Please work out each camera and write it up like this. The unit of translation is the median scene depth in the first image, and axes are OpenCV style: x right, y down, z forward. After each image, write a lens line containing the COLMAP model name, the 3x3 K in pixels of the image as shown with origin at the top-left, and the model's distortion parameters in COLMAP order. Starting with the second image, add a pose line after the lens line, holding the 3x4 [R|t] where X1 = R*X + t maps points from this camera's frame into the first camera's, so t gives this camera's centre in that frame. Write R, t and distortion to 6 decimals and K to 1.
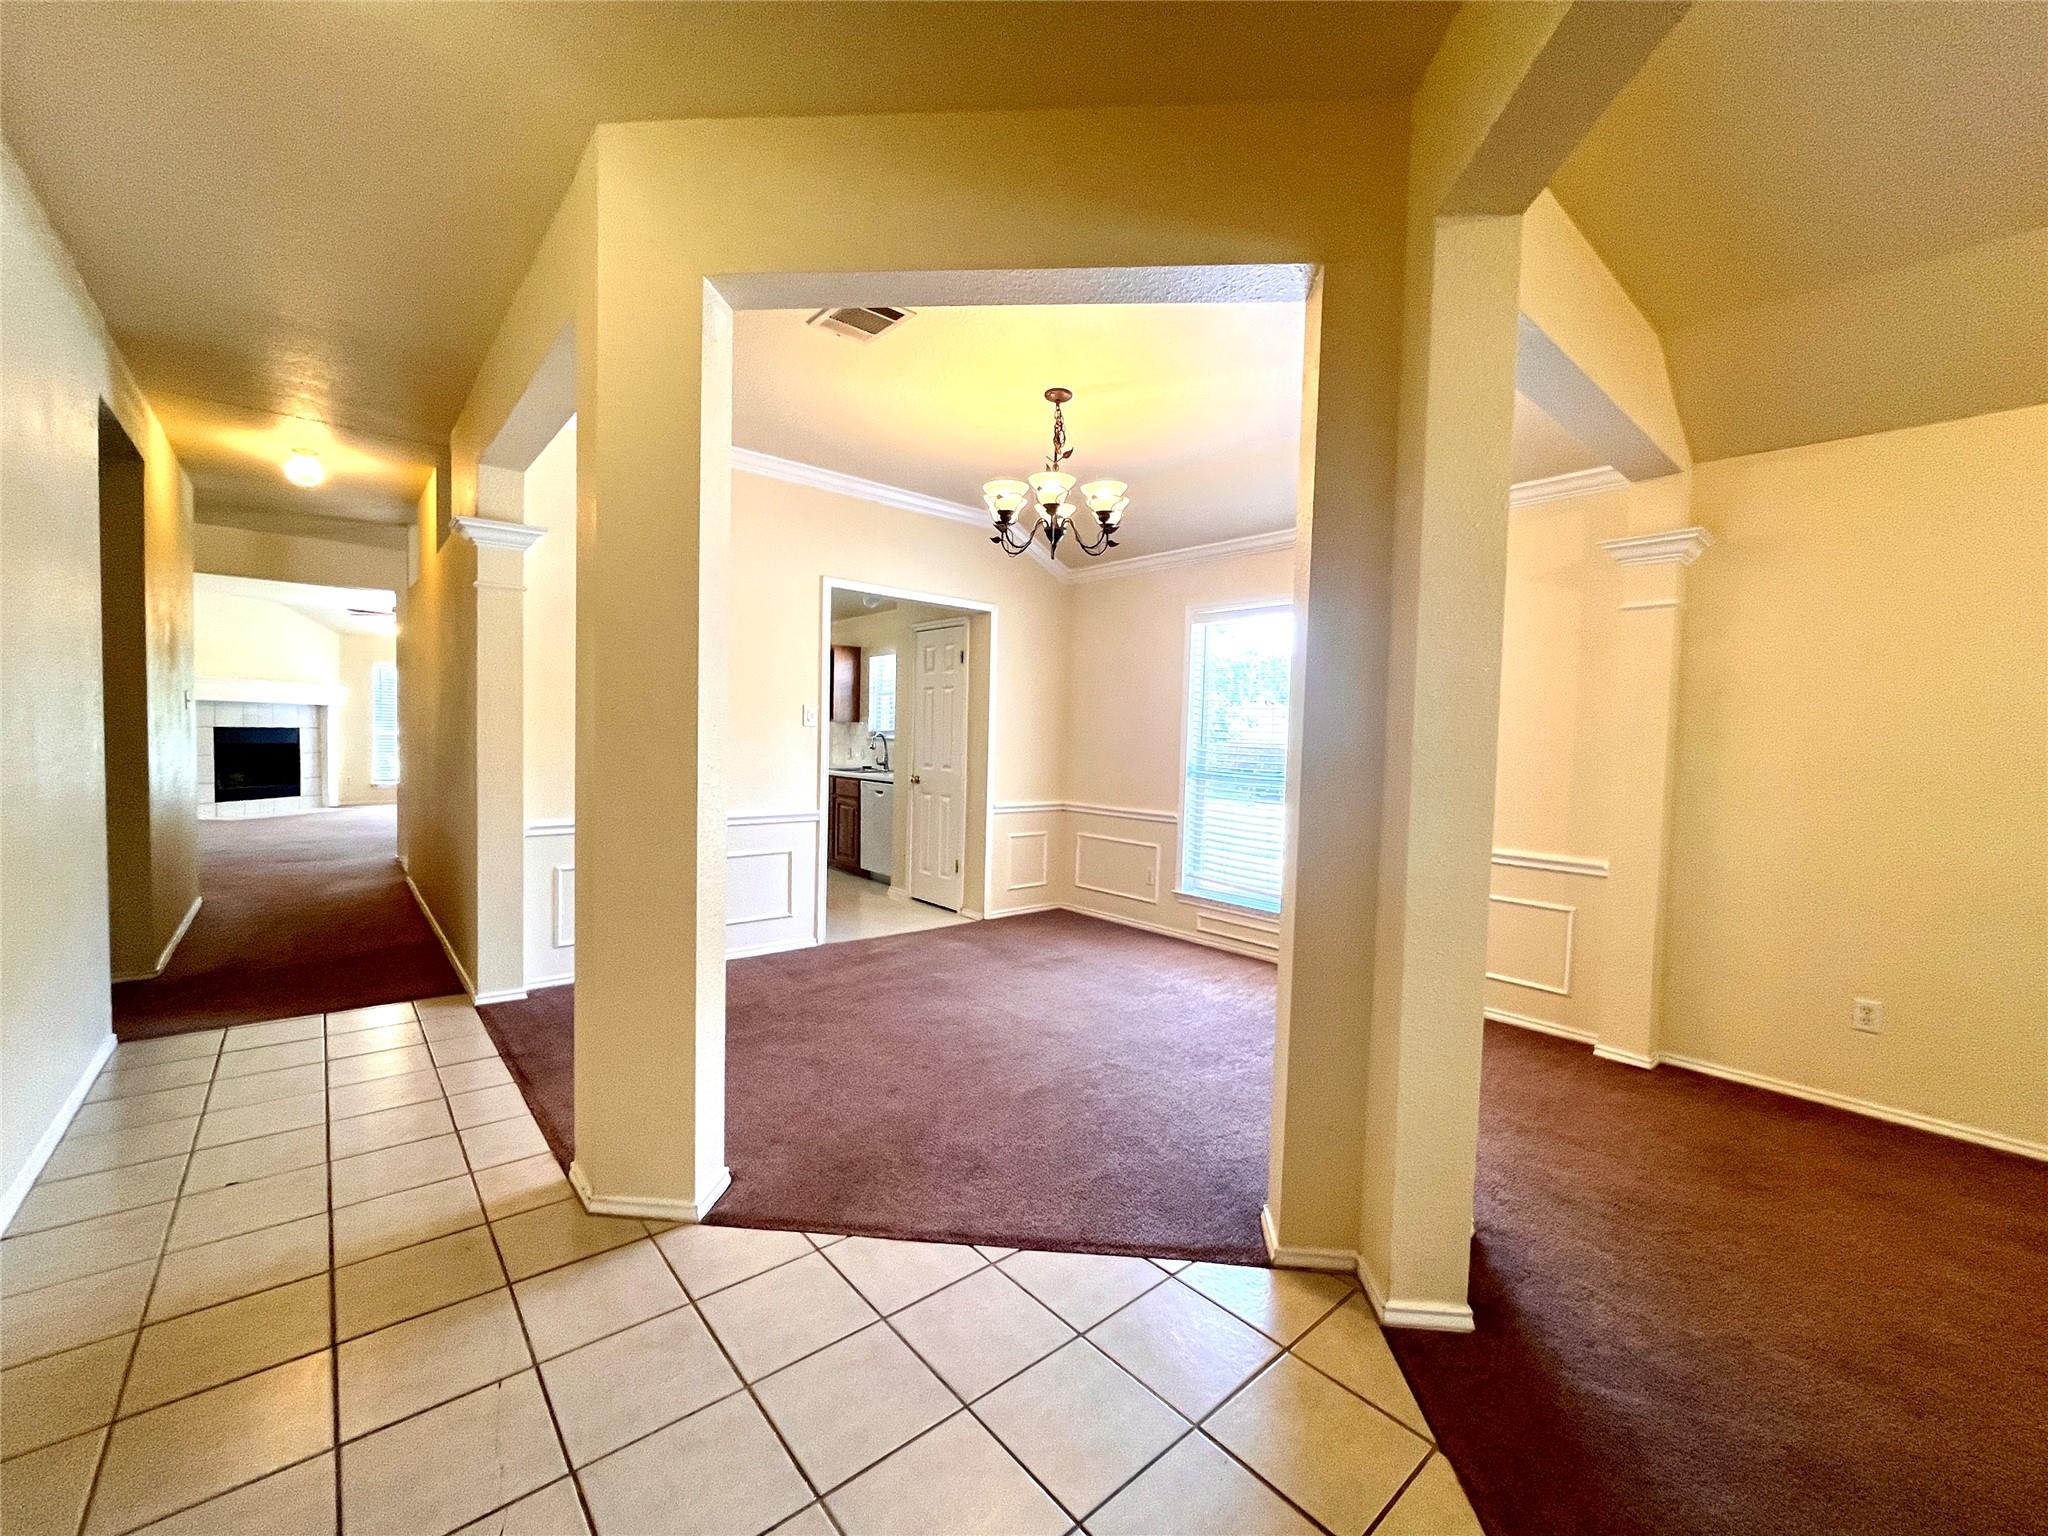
lens RADIAL K [[824.5, 0, 1018.5], [0, 824.5, 770.4], [0, 0, 1]] dist [0.002720, 0.000150]
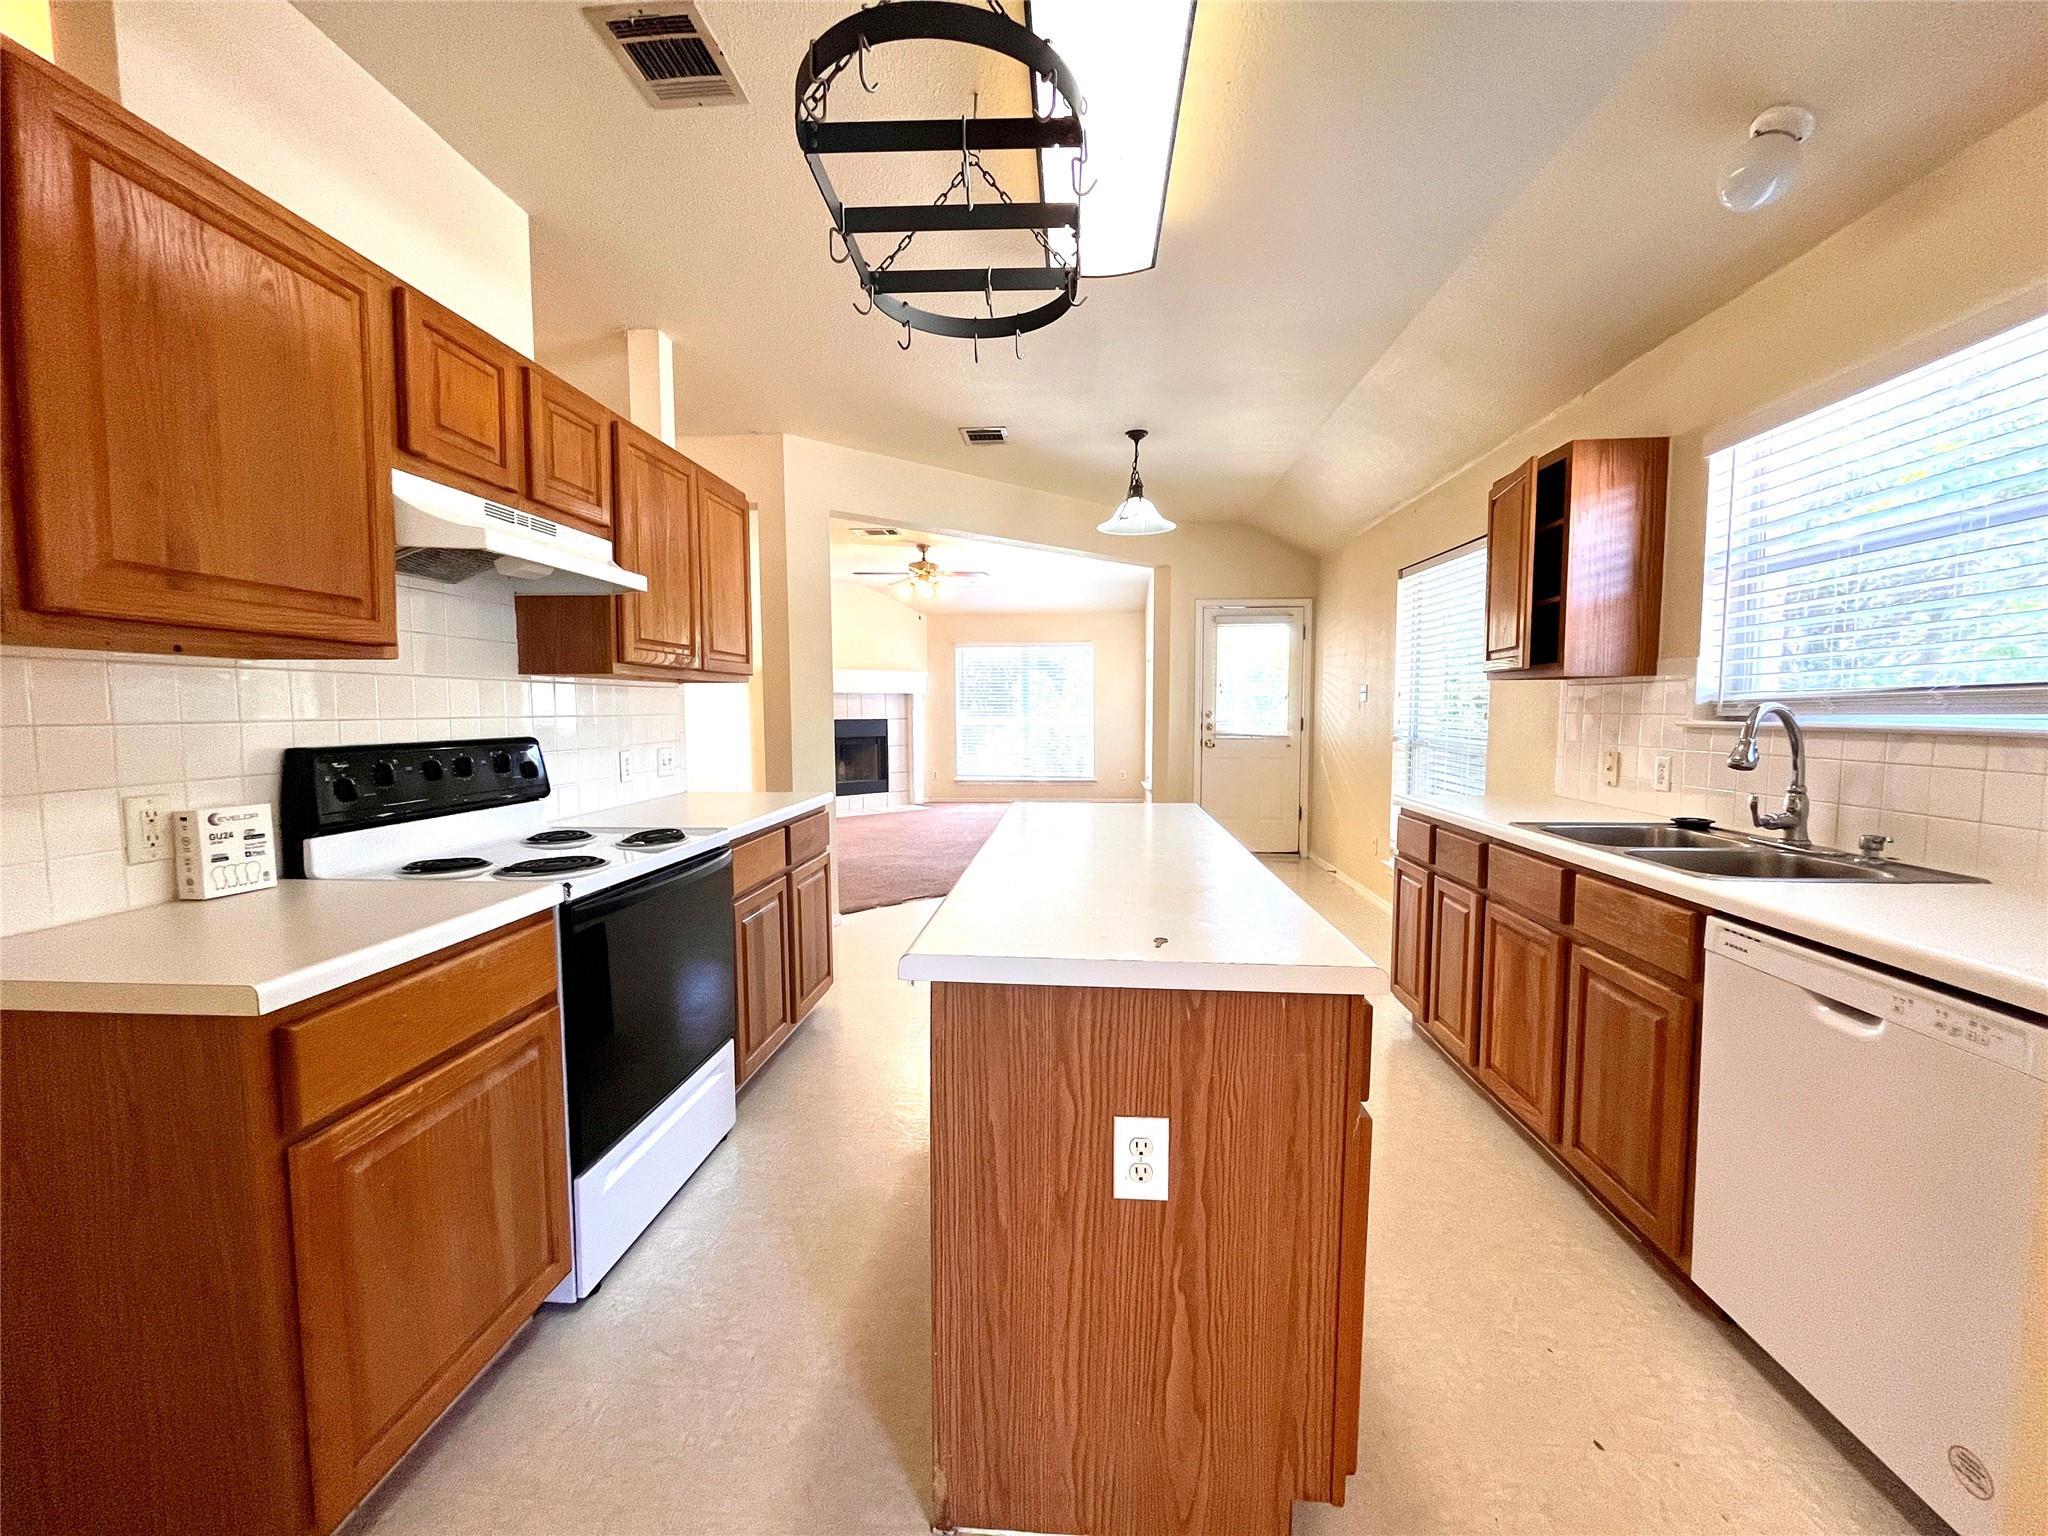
lens RADIAL K [[824.5, 0, 1023.4], [0, 824.5, 763.4], [0, 0, 1]] dist [0.002720, 0.000150]
pose [[0.709512, 0.021371, -0.704369, -0.116831], [-0.010933, 0.999754, 0.019321, -0.023153], [0.704609, -0.006007, 0.709571, 0.496561]]
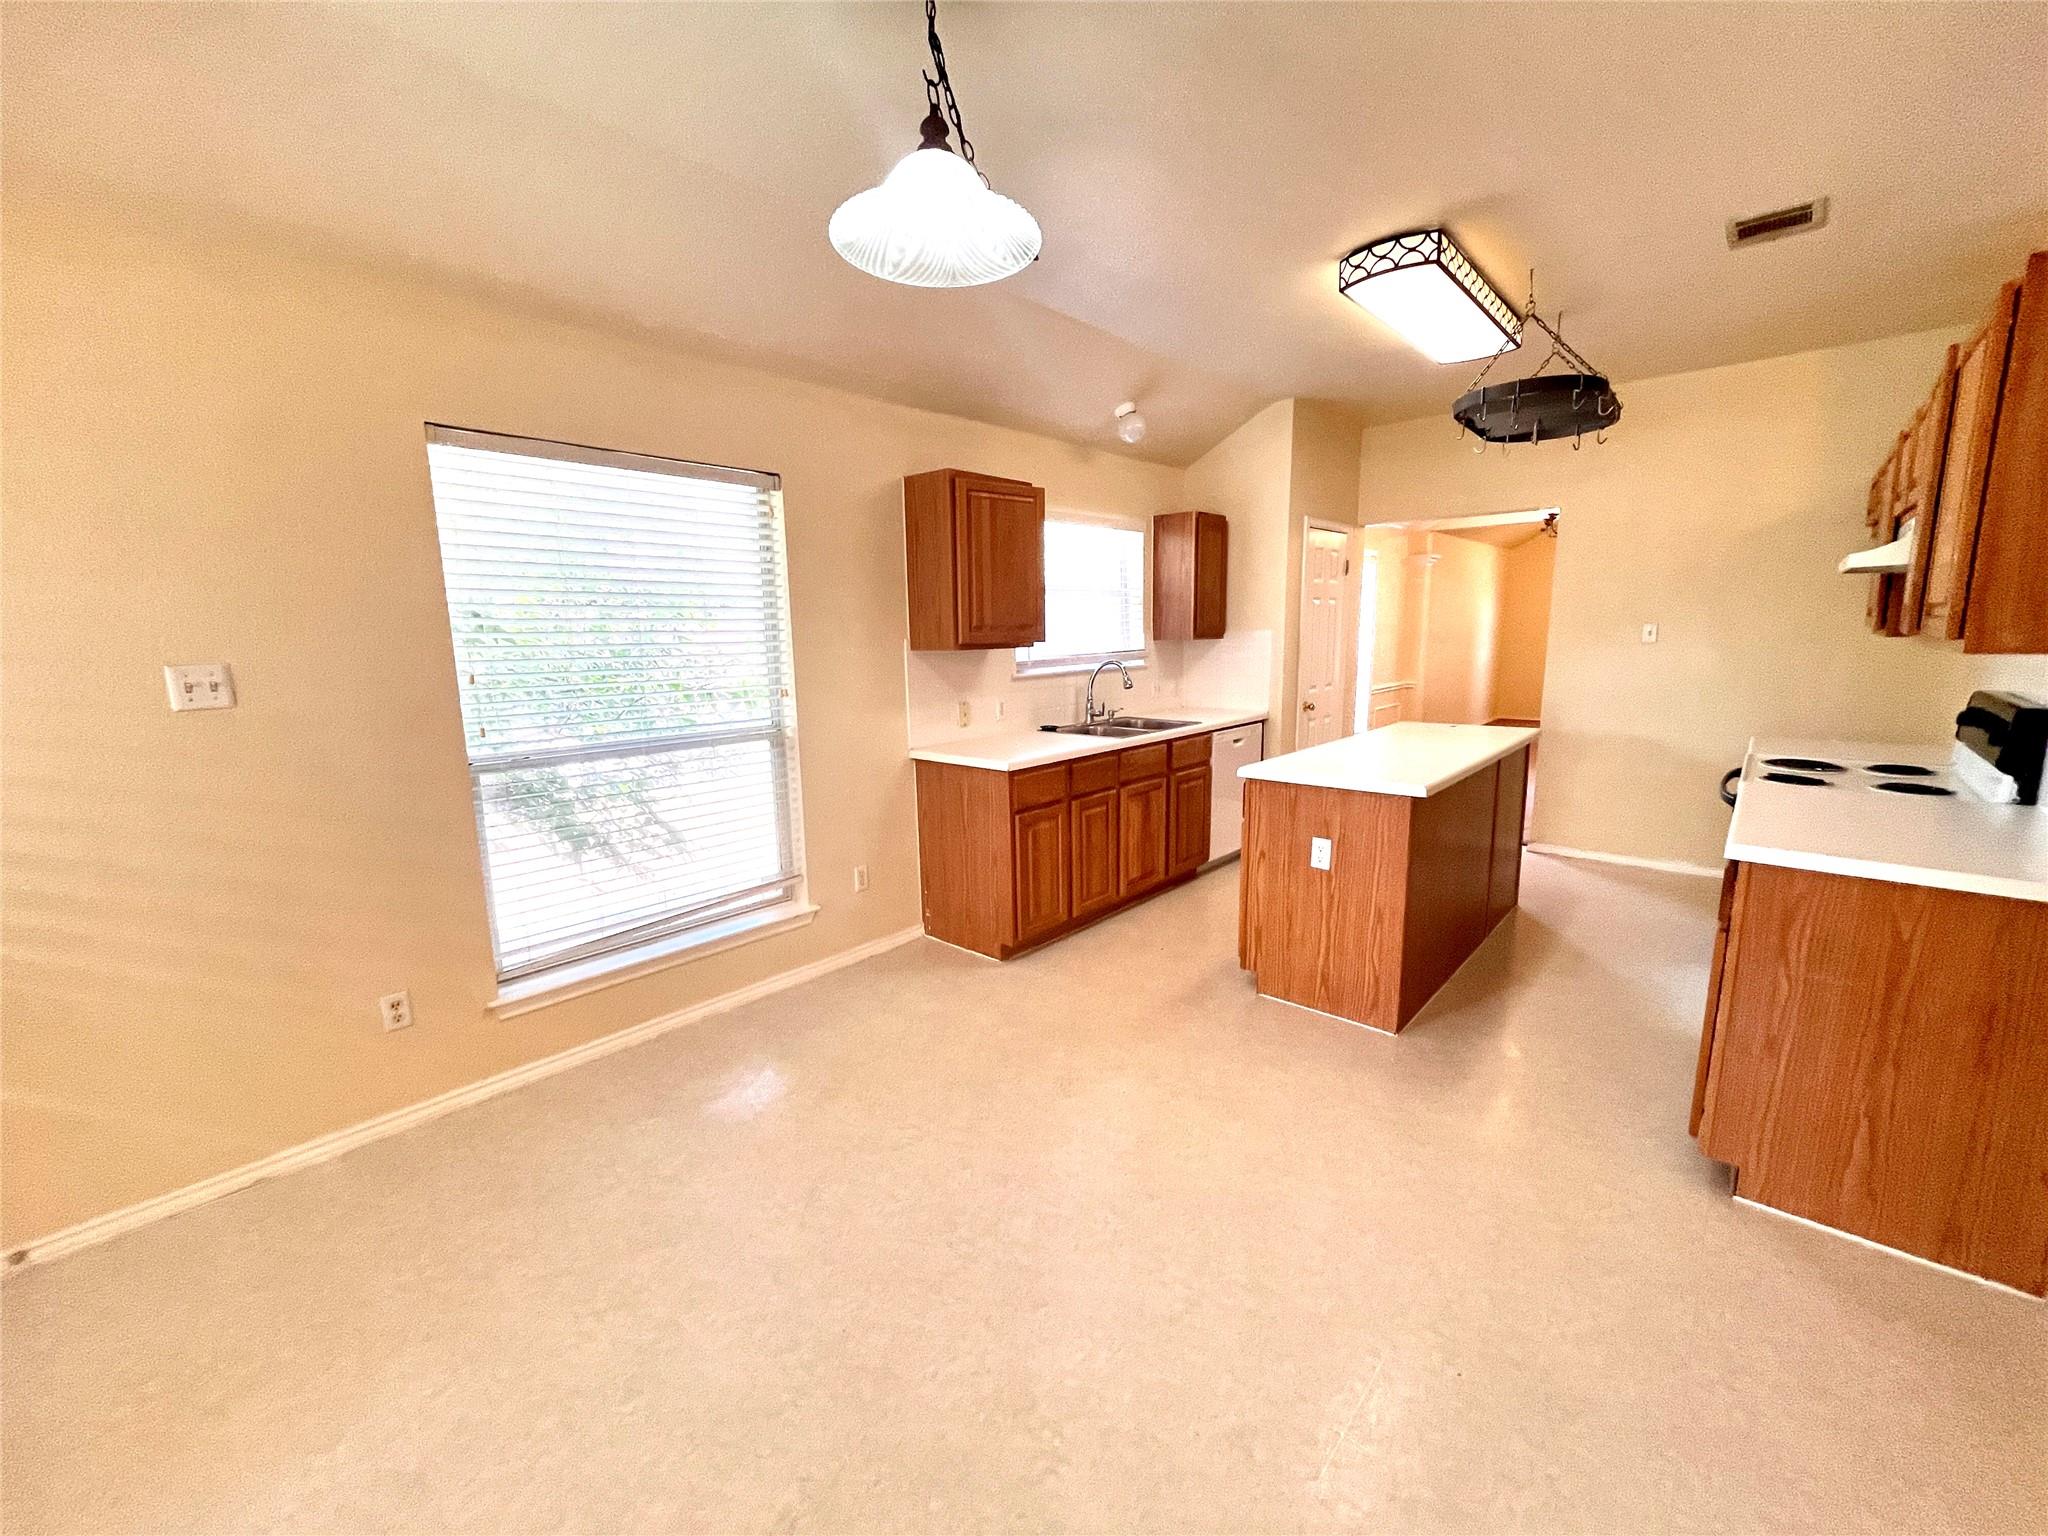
lens RADIAL K [[824.5, 0, 1025.7], [0, 824.5, 762.6], [0, 0, 1]] dist [0.002720, 0.000150]
pose [[0.046806, 0.142592, -0.988674, 0.119755], [-0.021706, 0.989671, 0.141708, -0.041881], [0.998668, 0.014827, 0.049418, 0.461913]]
